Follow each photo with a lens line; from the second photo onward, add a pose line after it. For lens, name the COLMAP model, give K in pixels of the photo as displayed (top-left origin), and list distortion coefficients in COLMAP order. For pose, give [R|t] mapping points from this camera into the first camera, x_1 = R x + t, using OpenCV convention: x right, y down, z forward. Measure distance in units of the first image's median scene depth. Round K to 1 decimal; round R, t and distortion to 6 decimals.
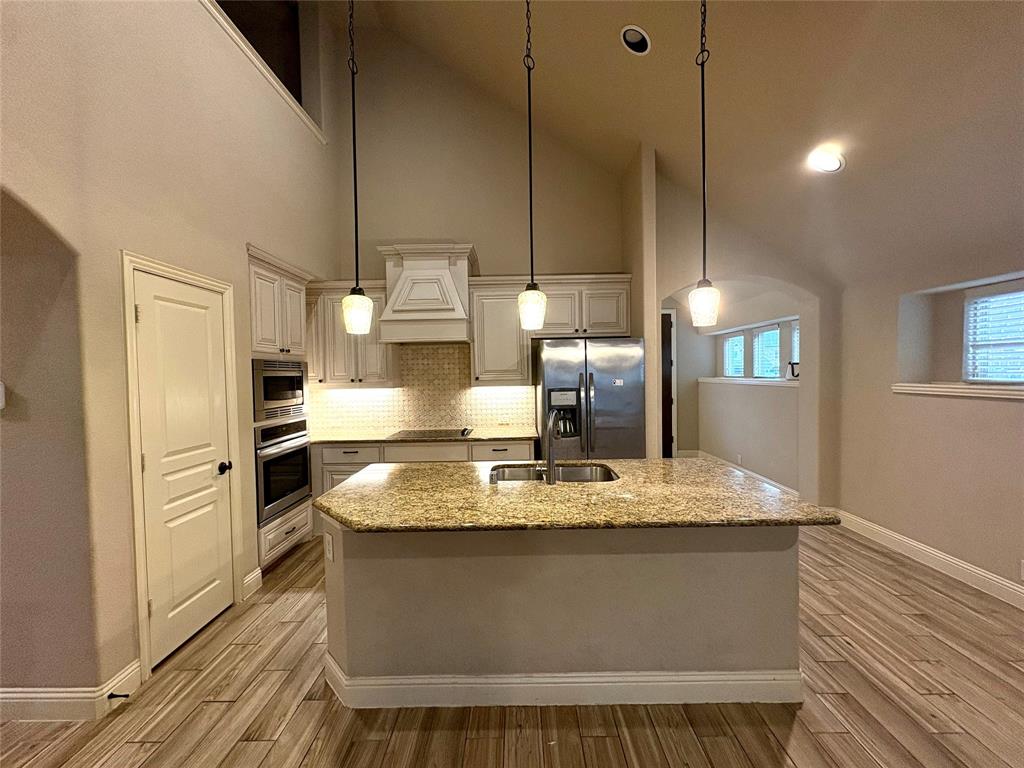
lens RADIAL K [[409.7, 0, 512.4], [0, 409.7, 384.6], [0, 0, 1]] dist [-0.003862, 0.001312]
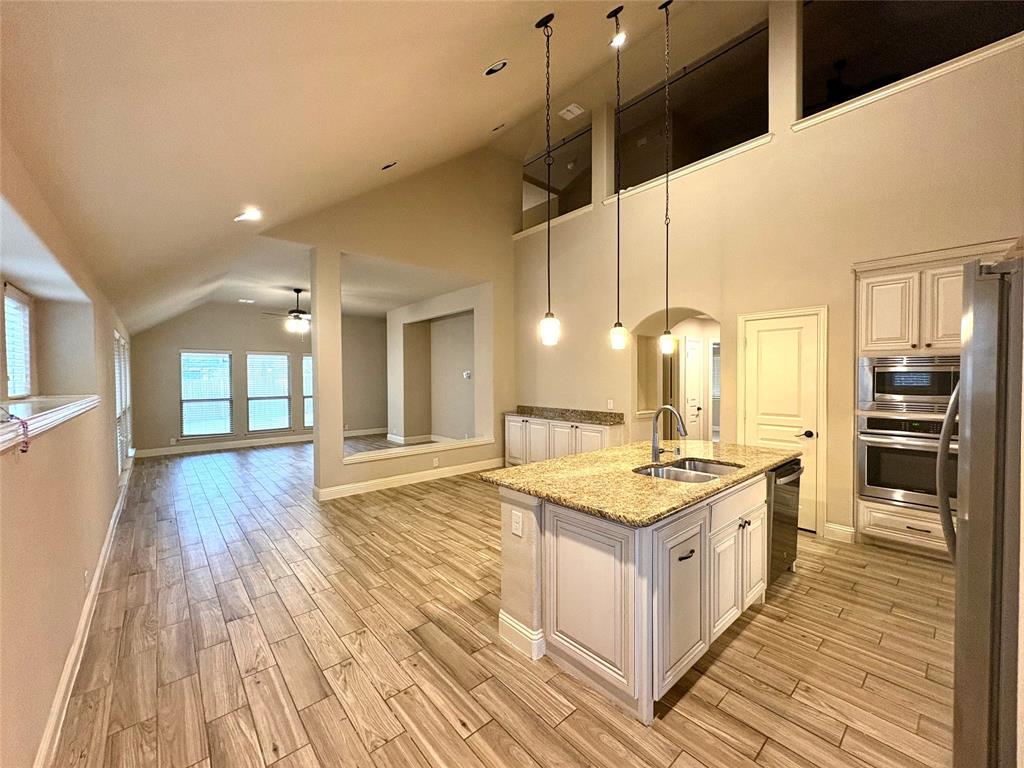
lens RADIAL K [[409.7, 0, 510.8], [0, 409.7, 383.5], [0, 0, 1]] dist [-0.003862, 0.001312]
pose [[-0.748085, 0.035858, -0.662634, 0.886491], [0.001799, 0.998645, 0.052010, -0.048245], [0.663601, 0.037715, -0.747136, 1.148479]]
